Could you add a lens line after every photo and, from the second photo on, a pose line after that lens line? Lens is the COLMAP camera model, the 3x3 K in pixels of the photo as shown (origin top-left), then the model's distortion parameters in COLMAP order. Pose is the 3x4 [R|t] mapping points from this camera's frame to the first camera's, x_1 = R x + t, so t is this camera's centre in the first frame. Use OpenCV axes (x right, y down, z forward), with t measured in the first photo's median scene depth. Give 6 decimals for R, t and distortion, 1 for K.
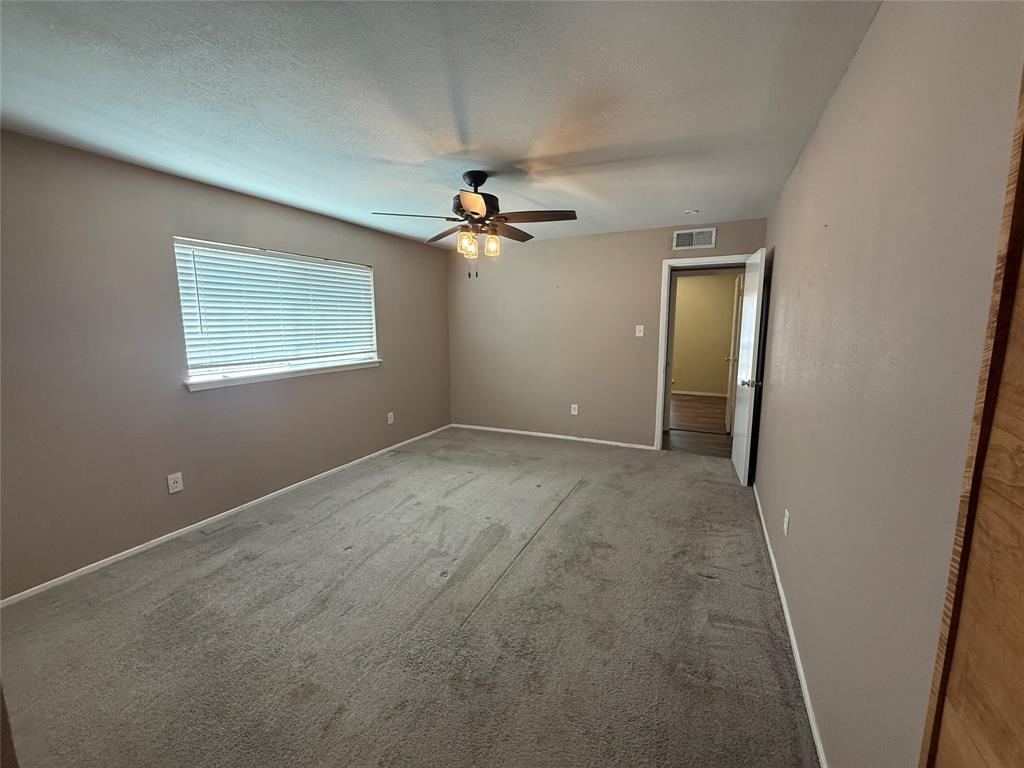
lens RADIAL K [[409.0, 0, 510.1], [0, 409.0, 383.2], [0, 0, 1]] dist [-0.001181, 0.000081]
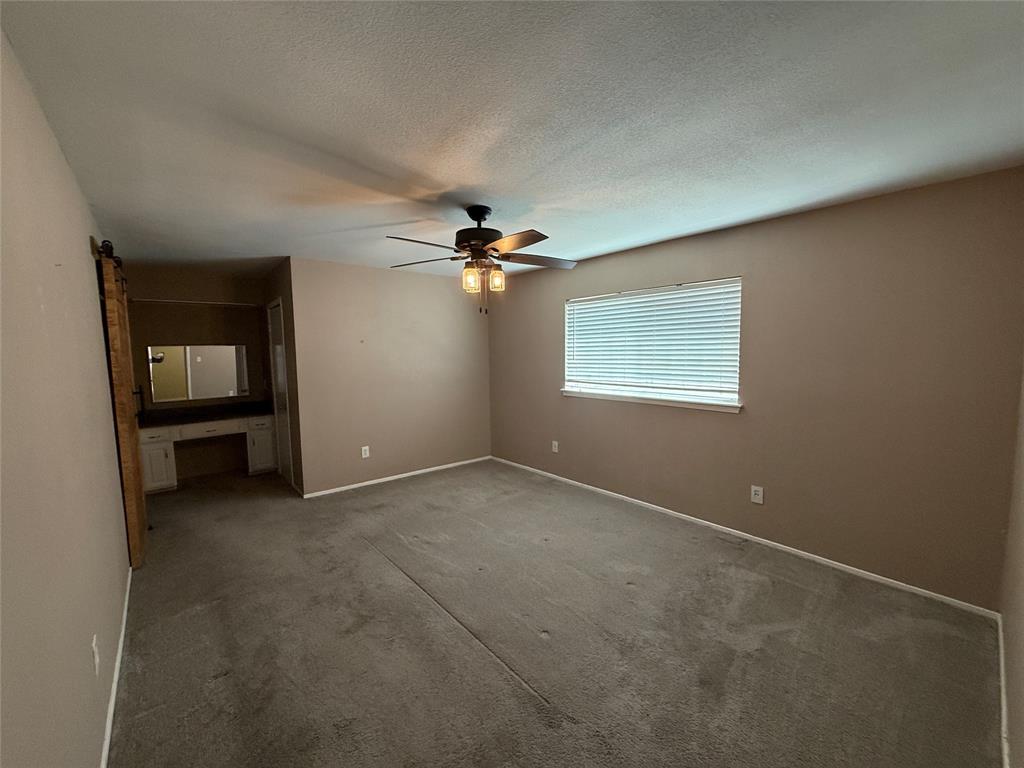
lens RADIAL K [[409.0, 0, 509.8], [0, 409.0, 381.5], [0, 0, 1]] dist [-0.001181, 0.000081]
pose [[-0.398510, 0.082216, -0.913471, 0.684149], [-0.119360, 0.982855, 0.140533, -0.209222], [0.909364, 0.165035, -0.381864, 1.265526]]
